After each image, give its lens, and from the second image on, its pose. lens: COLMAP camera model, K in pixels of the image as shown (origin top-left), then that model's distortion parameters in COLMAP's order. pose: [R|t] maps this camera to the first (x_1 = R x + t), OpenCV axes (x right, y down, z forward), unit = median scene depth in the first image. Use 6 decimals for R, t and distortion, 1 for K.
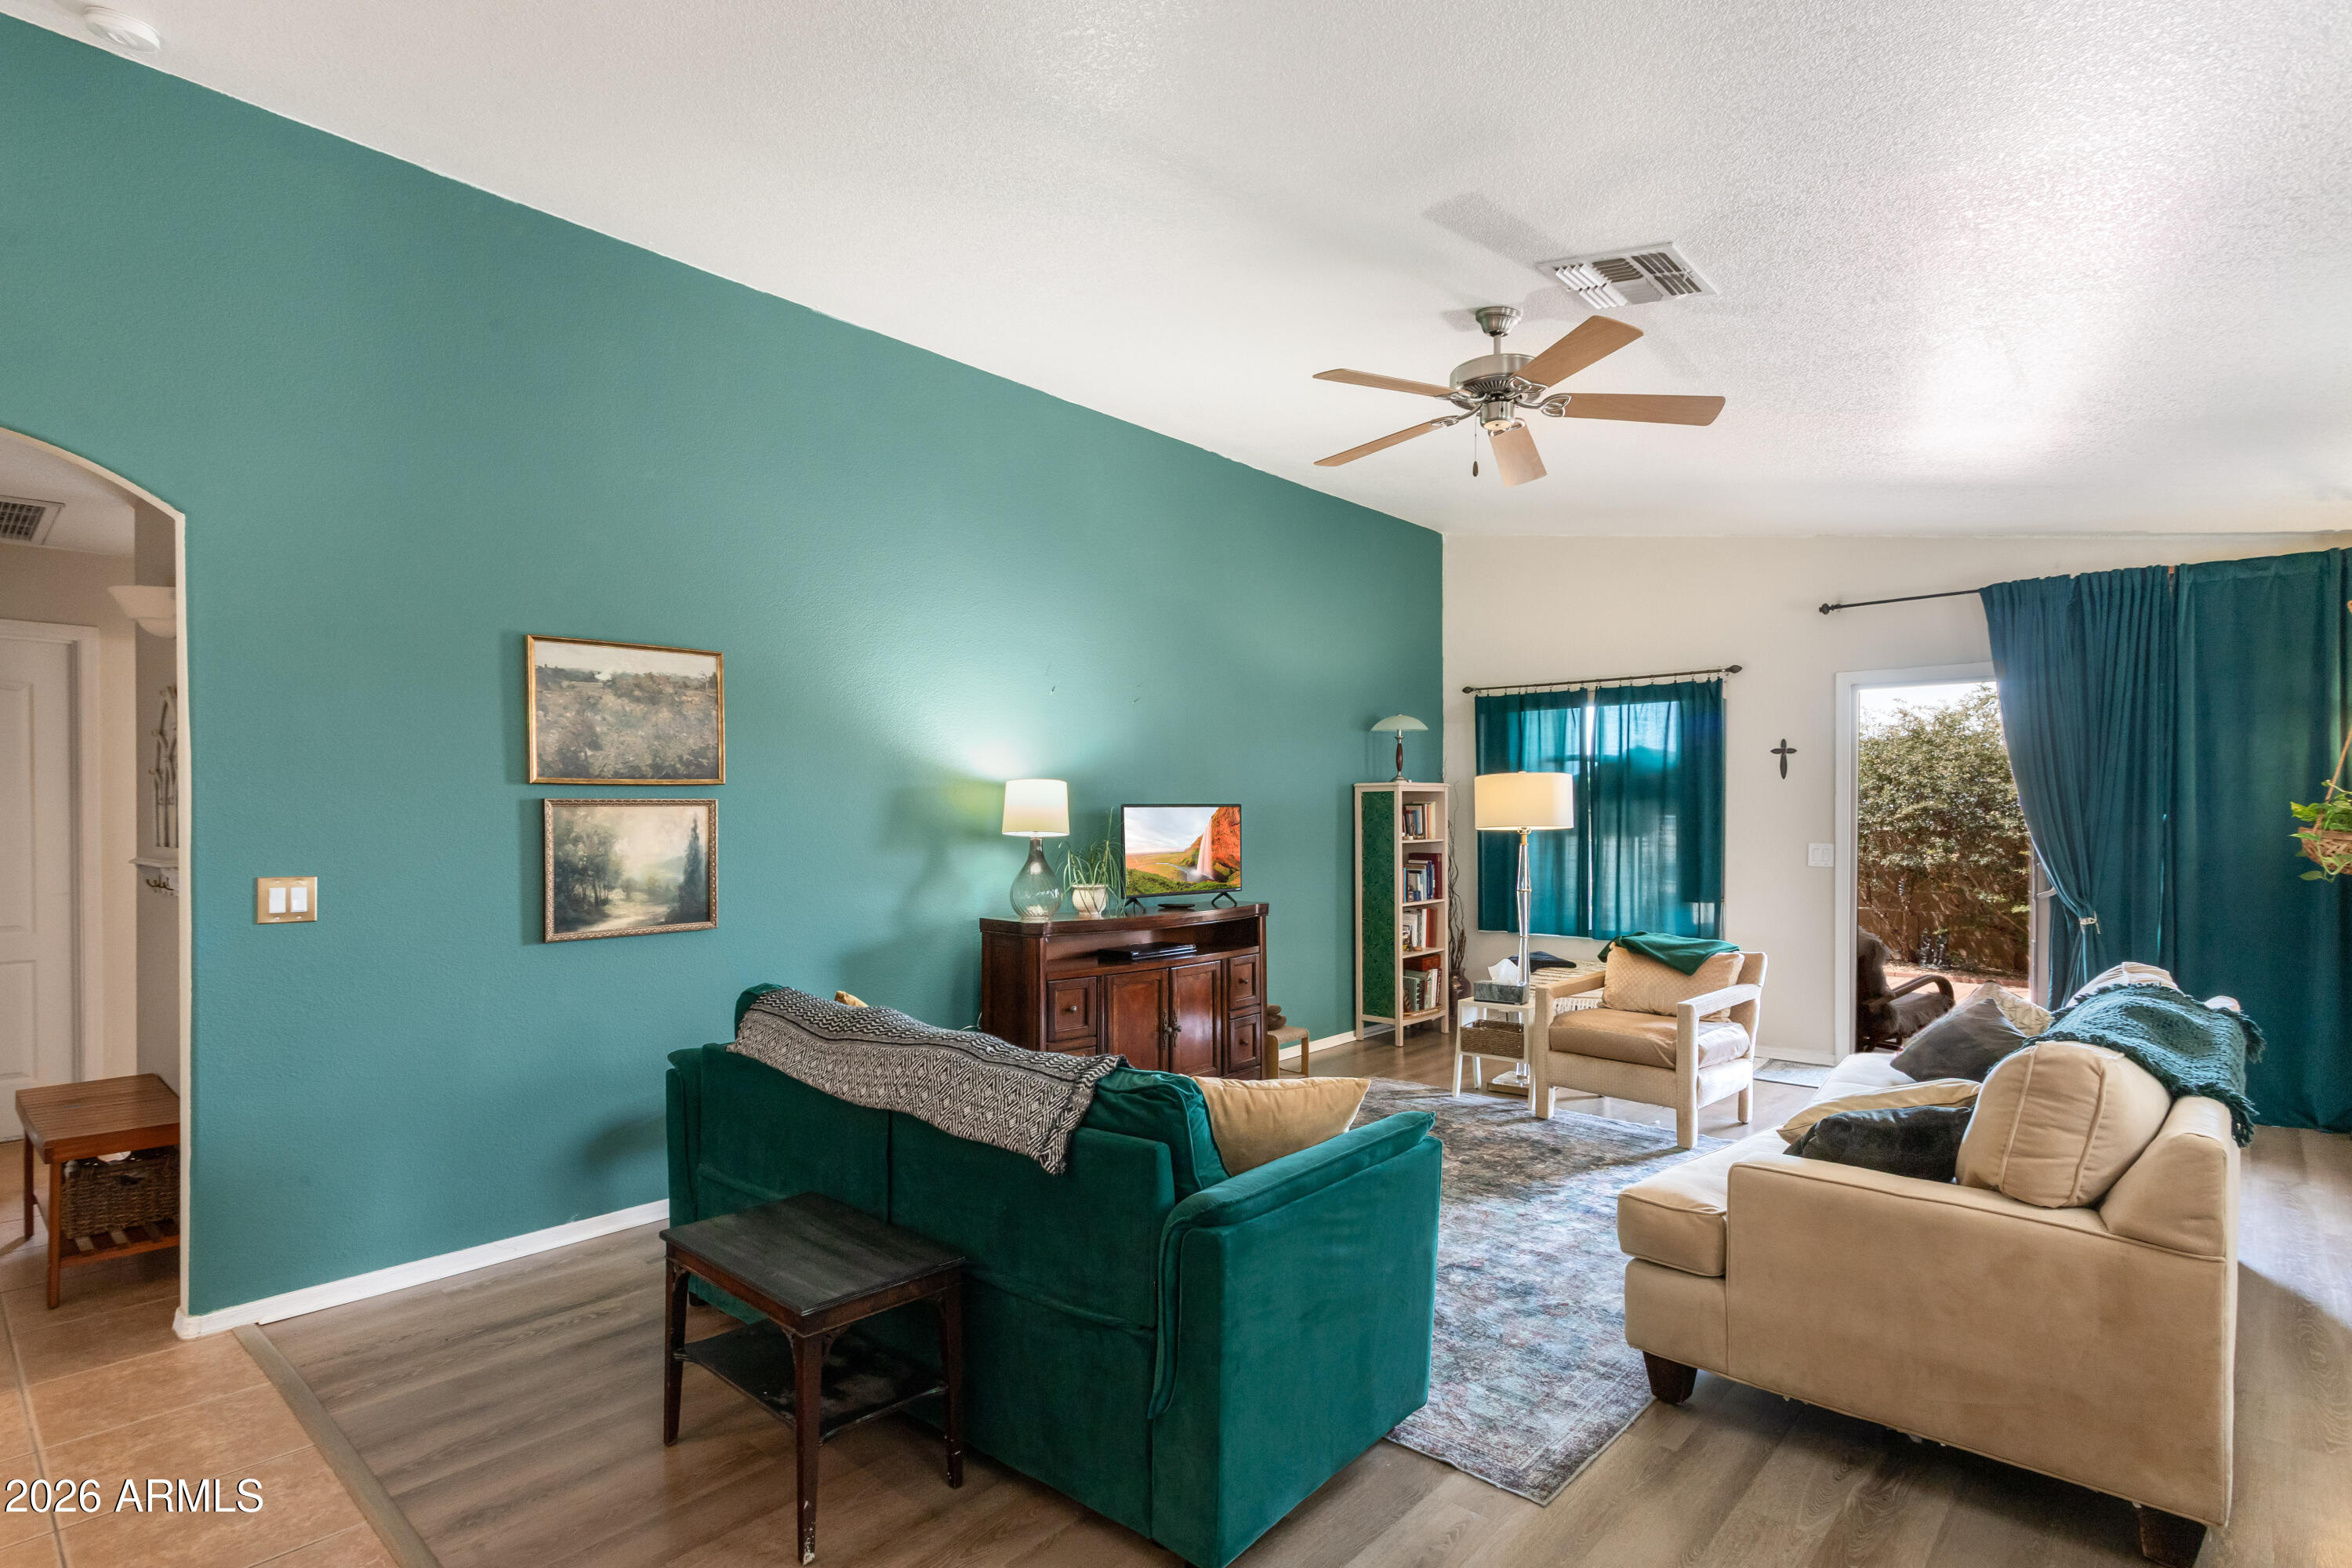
lens RADIAL K [[1155.6, 0, 1184.0], [0, 1155.6, 805.5], [0, 0, 1]] dist [0.003499, -0.001117]
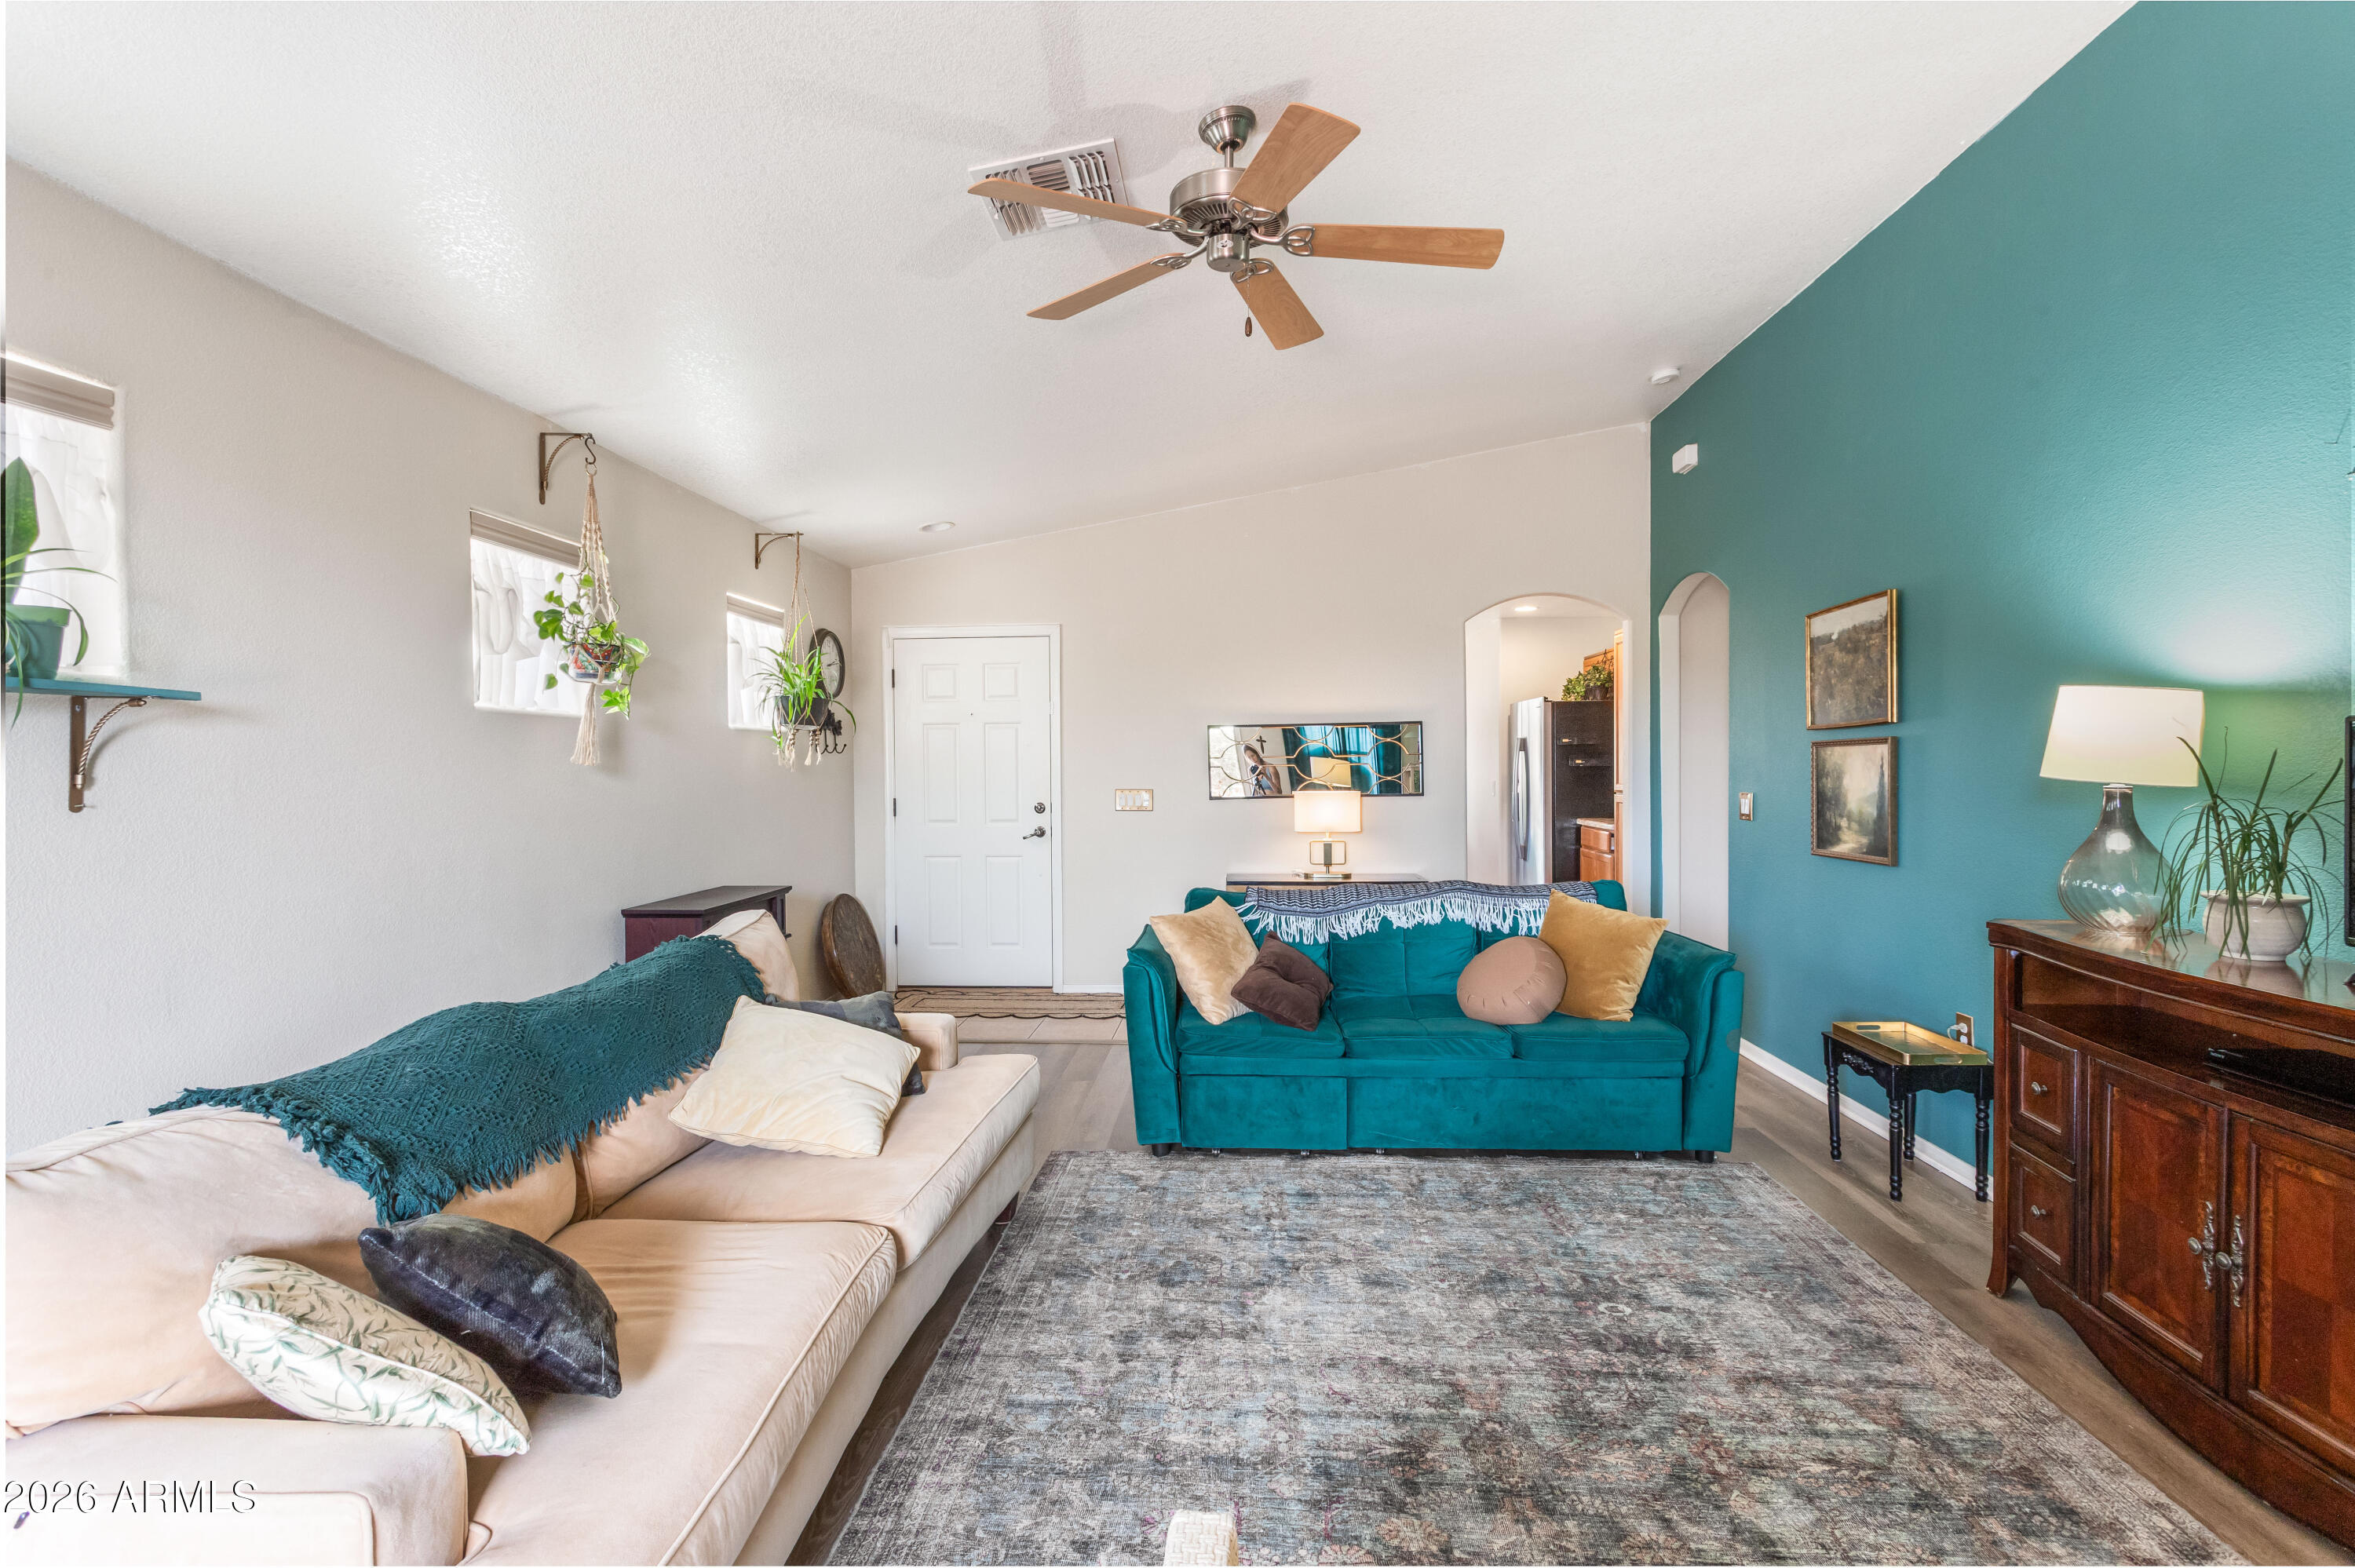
lens RADIAL K [[1156.9, 0, 1184.9], [0, 1156.9, 781.1], [0, 0, 1]] dist [0.003499, -0.001117]
pose [[-0.779703, 0.007369, -0.626106, 0.577170], [0.003794, 0.999968, 0.007044, 0.019325], [0.626138, 0.003116, -0.779706, 1.154938]]
